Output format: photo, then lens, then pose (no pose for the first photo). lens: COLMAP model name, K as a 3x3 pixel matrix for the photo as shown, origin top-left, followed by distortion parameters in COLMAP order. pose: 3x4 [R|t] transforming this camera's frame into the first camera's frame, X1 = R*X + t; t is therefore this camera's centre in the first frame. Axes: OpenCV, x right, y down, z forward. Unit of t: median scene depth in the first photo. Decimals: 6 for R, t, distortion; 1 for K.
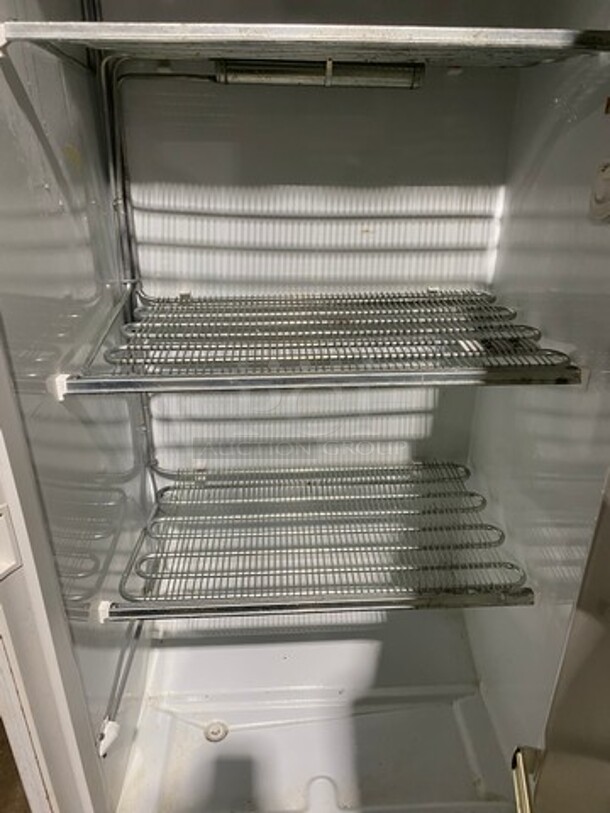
lens RADIAL K [[623.5, 0, 307.1], [0, 623.5, 410.7], [0, 0, 1]] dist [0.011221, -0.005247]
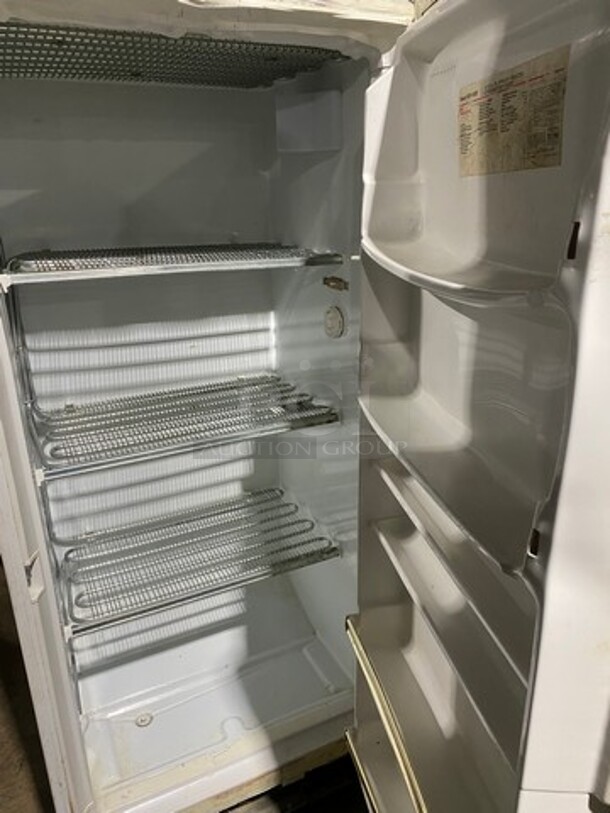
lens RADIAL K [[623.5, 0, 307.1], [0, 623.5, 410.7], [0, 0, 1]] dist [0.011221, -0.005247]
pose [[0.918904, -0.154587, 0.362931, -0.228262], [0.191724, 0.979062, -0.068404, 0.024729], [-0.344757, 0.132439, 0.929302, -0.499181]]
